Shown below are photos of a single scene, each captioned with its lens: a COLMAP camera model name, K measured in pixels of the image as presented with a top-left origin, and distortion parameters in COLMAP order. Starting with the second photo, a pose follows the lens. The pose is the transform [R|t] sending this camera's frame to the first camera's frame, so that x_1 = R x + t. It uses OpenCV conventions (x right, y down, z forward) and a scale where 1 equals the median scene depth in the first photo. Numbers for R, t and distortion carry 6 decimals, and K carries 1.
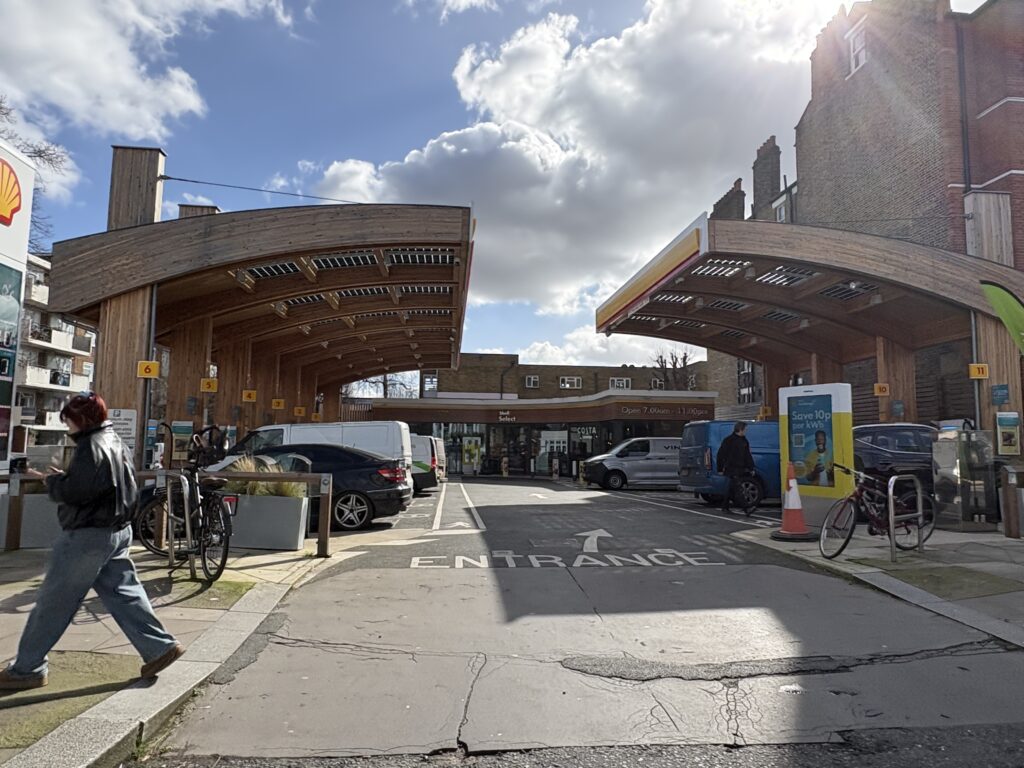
lens RADIAL K [[640.7, 0, 512.0], [0, 640.7, 384.0], [0, 0, 1]] dist [-0.002029, -0.000031]
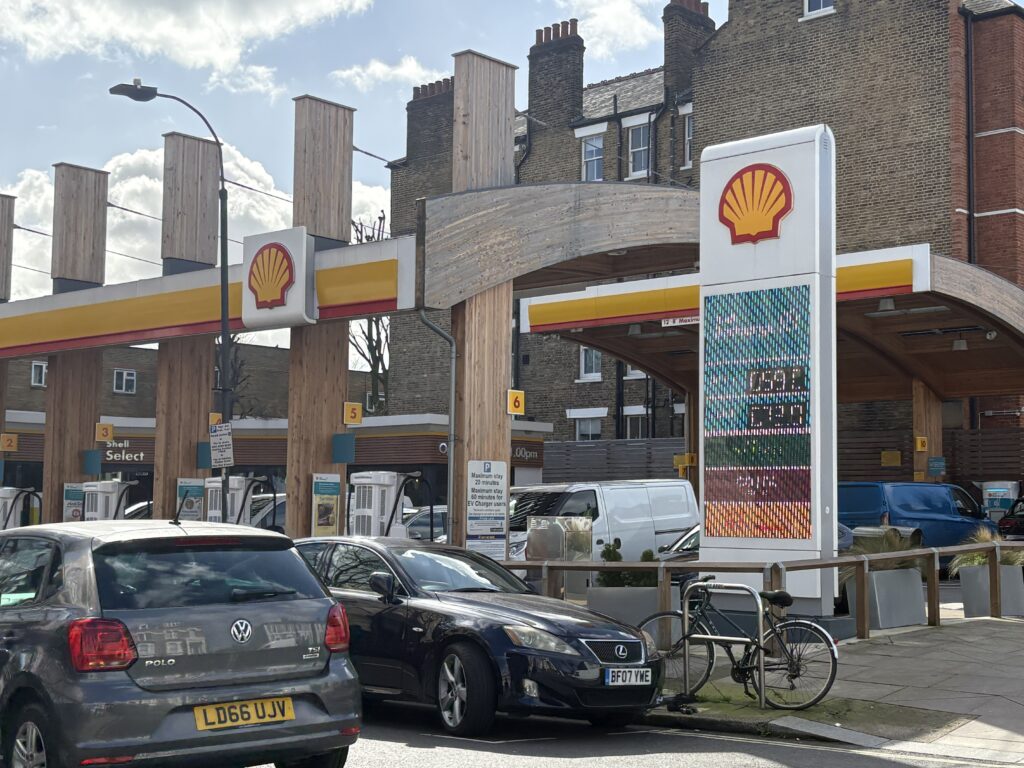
lens RADIAL K [[1434.4, 0, 512.0], [0, 1434.4, 384.0], [0, 0, 1]] dist [0.299034, -1.176548]
pose [[0.744321, 0.051482, 0.665835, -0.835134], [-0.061407, 0.998076, -0.008525, -0.015237], [-0.664993, -0.034542, 0.746050, -0.066464]]
